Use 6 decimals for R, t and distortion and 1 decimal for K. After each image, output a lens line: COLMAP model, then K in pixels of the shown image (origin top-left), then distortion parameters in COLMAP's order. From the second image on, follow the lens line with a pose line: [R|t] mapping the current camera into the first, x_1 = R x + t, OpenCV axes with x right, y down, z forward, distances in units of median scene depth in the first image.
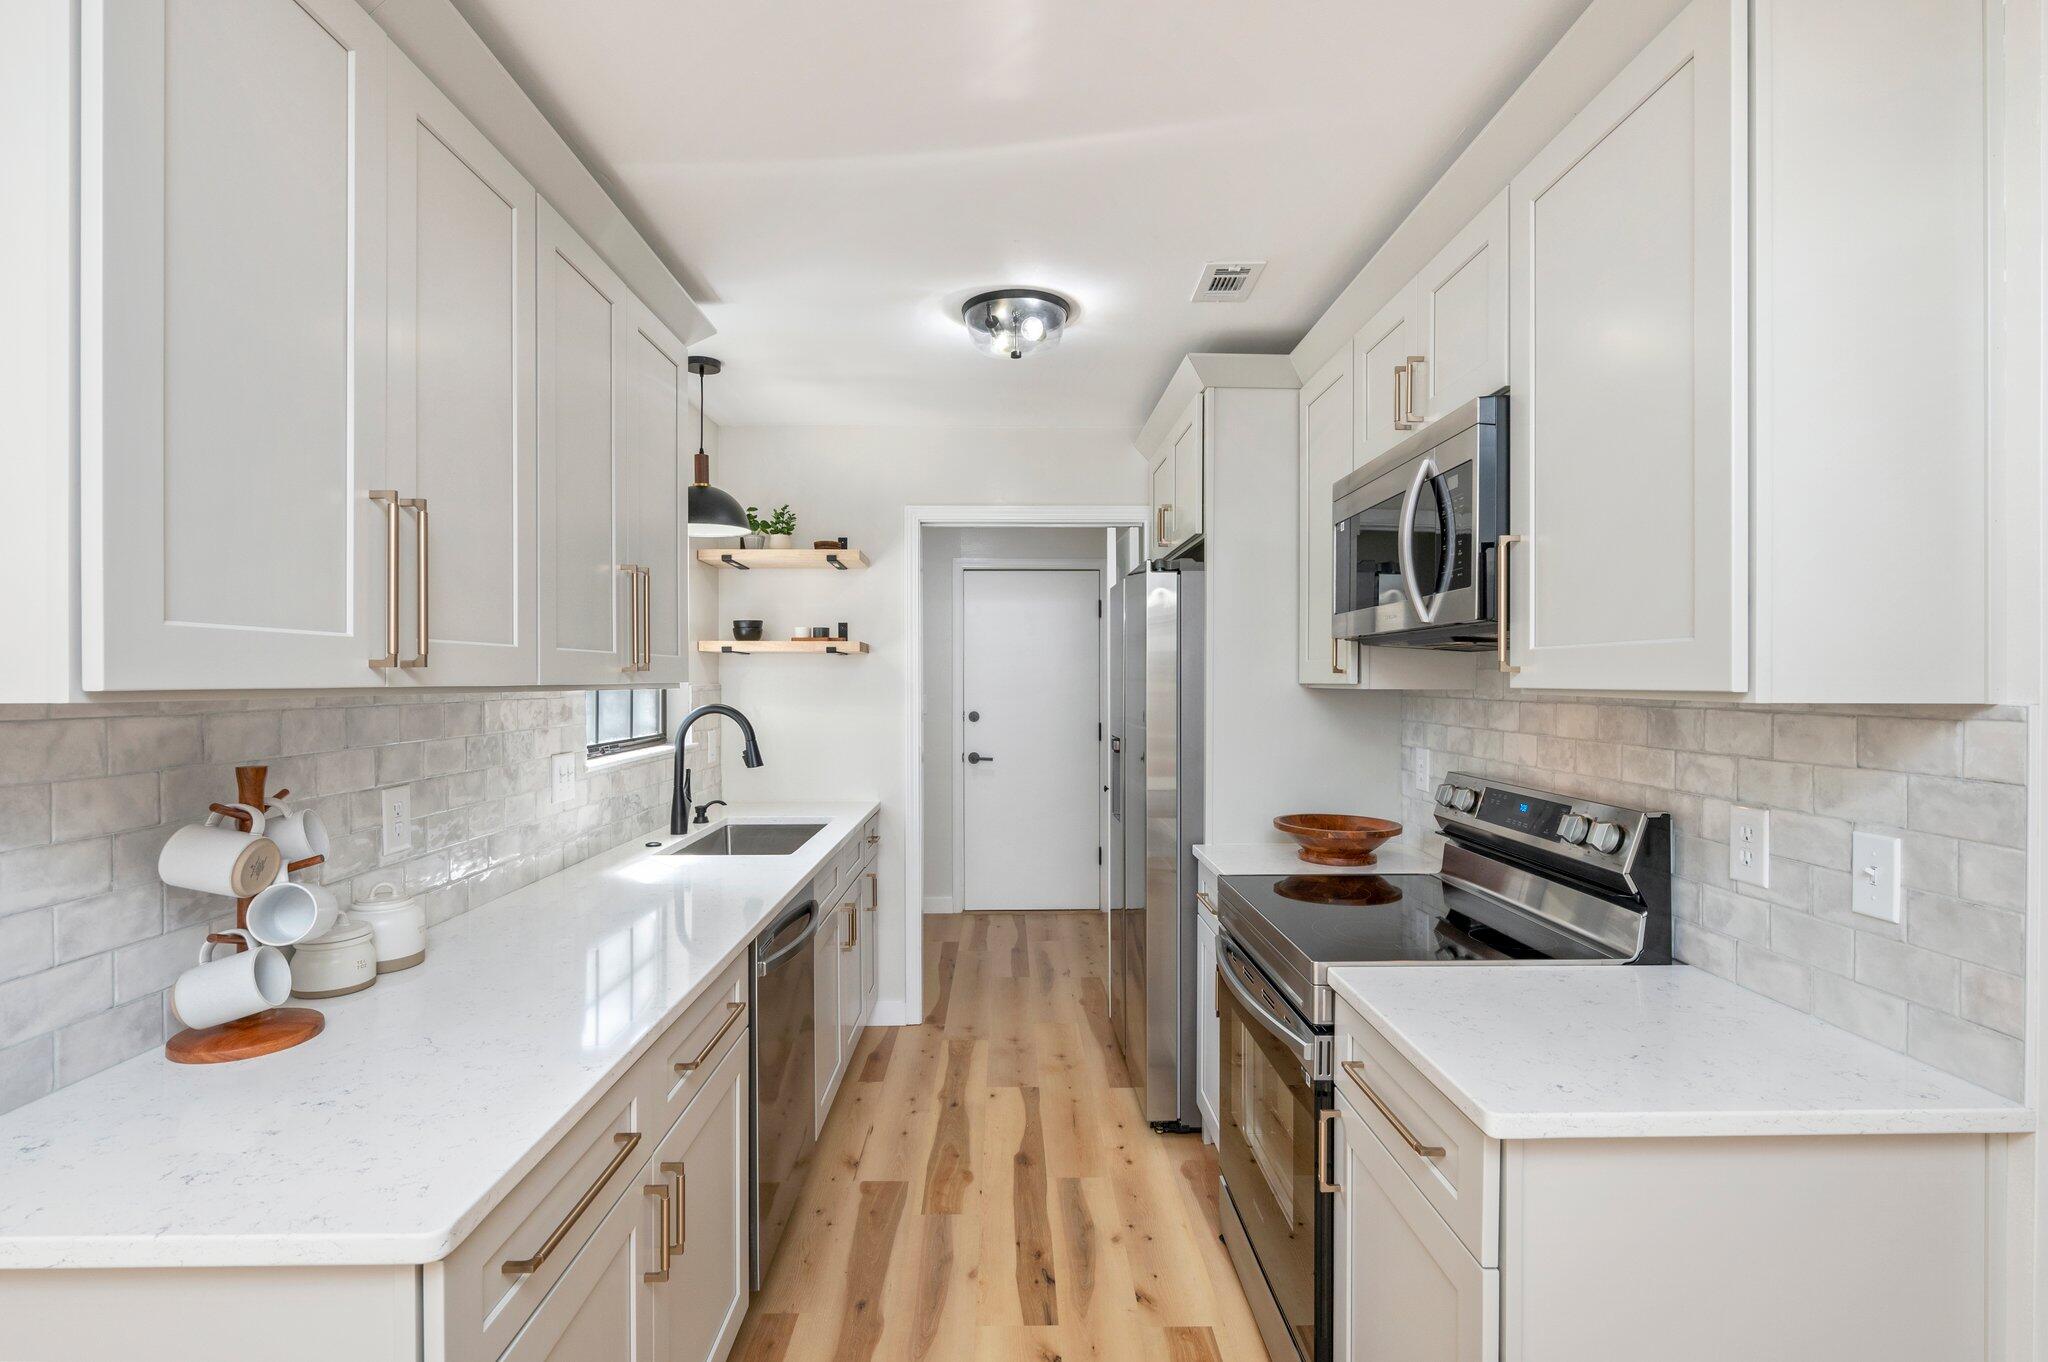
lens RADIAL K [[948.6, 0, 1018.7], [0, 948.6, 680.2], [0, 0, 1]] dist [-0.007291, 0.003291]
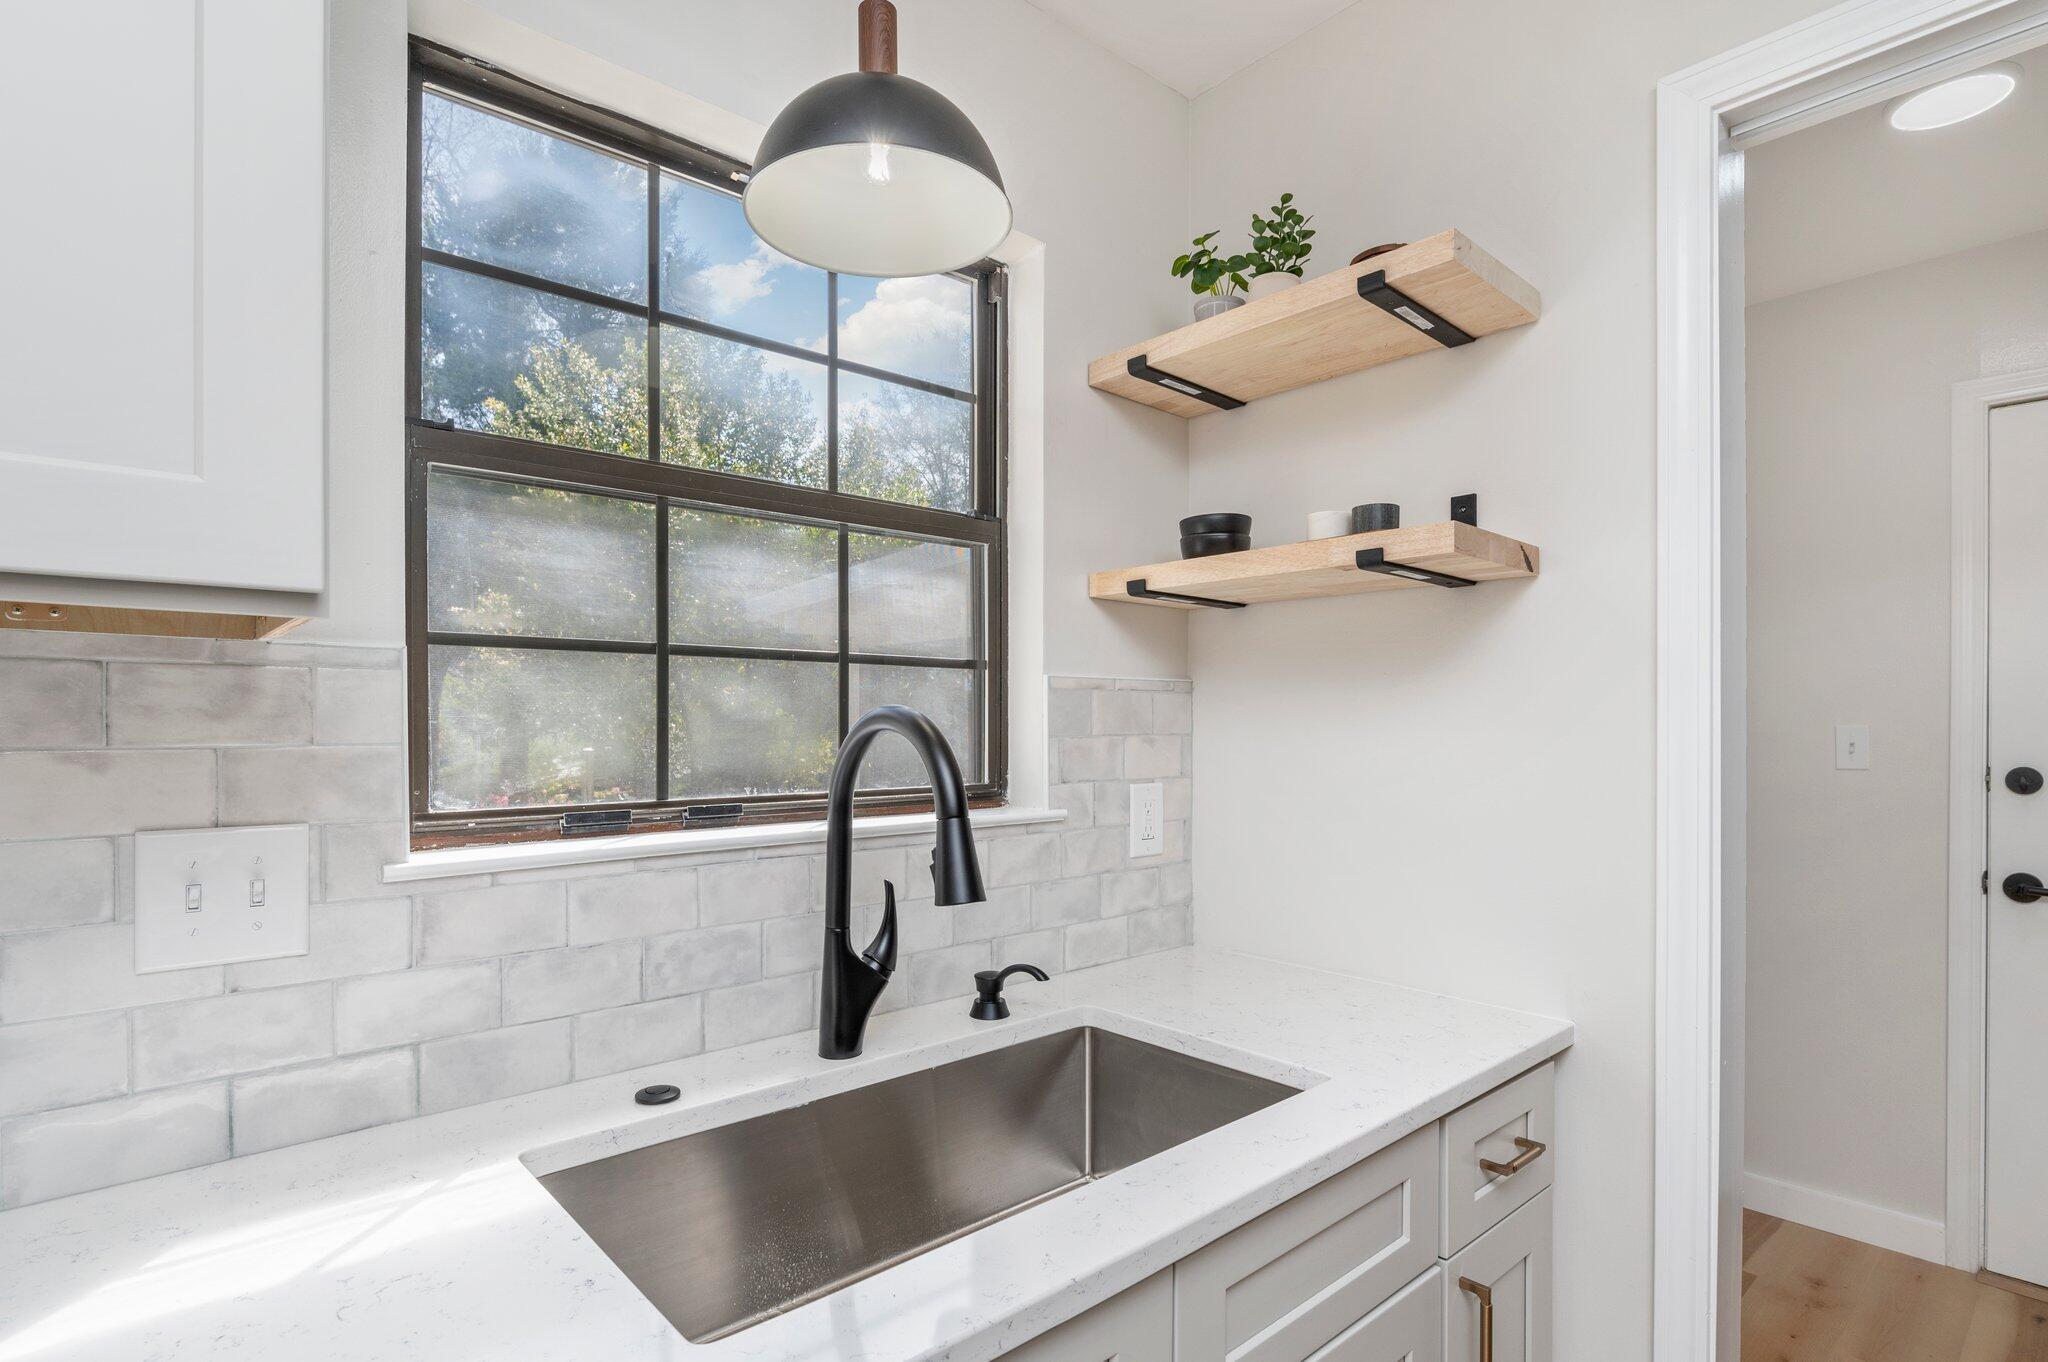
lens RADIAL K [[1016.6, 0, 1034.5], [0, 1016.6, 724.2], [0, 0, 1]] dist [-0.011568, -0.000712]
pose [[0.657285, 0.002605, -0.753637, -0.008366], [-0.003513, 0.999994, 0.000393, 0.038804], [0.753634, 0.002390, 0.657290, 0.980691]]
